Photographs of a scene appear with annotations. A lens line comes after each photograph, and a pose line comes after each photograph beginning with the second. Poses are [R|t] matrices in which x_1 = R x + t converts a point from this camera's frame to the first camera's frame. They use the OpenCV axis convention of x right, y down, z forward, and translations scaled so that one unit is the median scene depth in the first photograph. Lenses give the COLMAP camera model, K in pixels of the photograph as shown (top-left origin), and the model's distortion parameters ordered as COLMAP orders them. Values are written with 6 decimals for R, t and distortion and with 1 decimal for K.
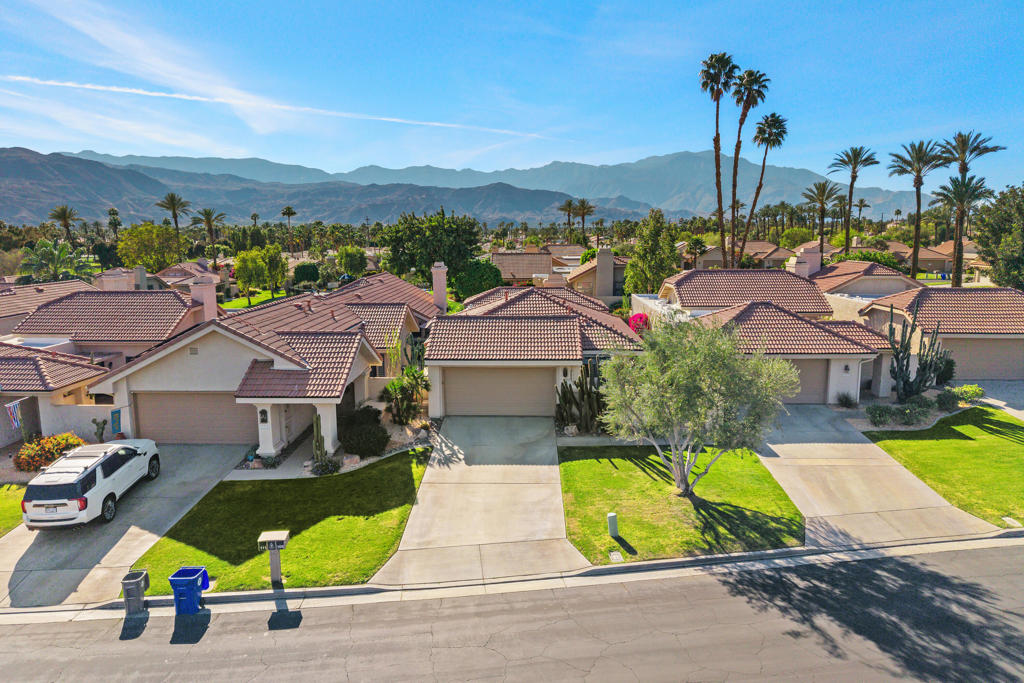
lens RADIAL K [[681.7, 0, 508.4], [0, 681.7, 339.0], [0, 0, 1]] dist [0.059124, -0.066610]
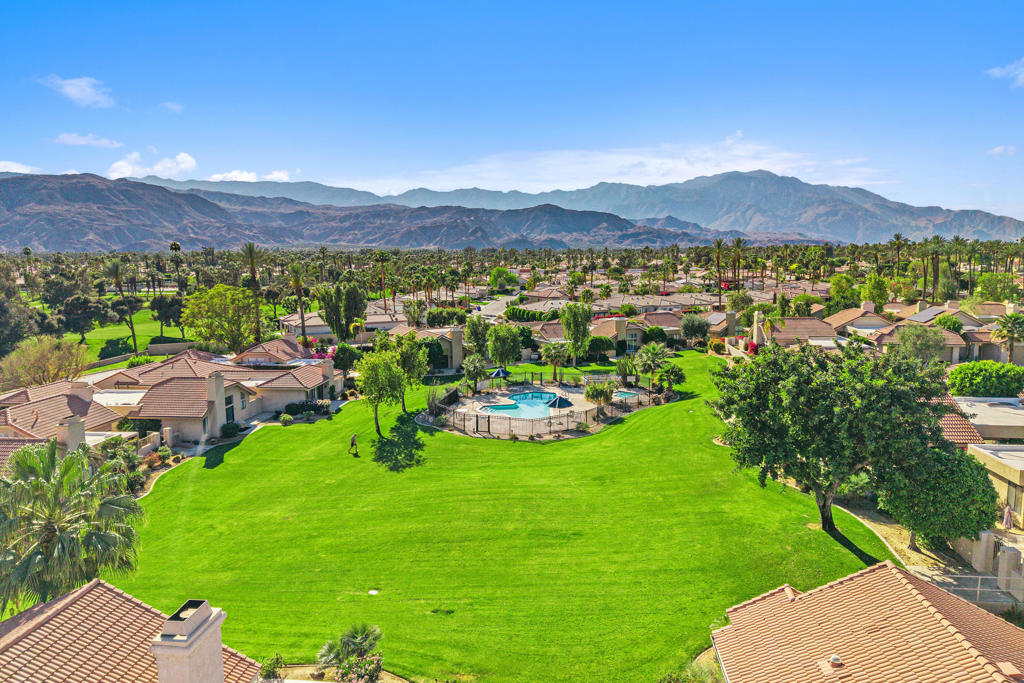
lens RADIAL K [[681.7, 0, 508.4], [0, 681.7, 339.0], [0, 0, 1]] dist [0.059124, -0.066610]
pose [[0.997833, 0.006578, -0.065470, -0.629630], [-0.008496, 0.999542, -0.029056, -0.359554], [0.065249, 0.029549, 0.997431, 1.068736]]
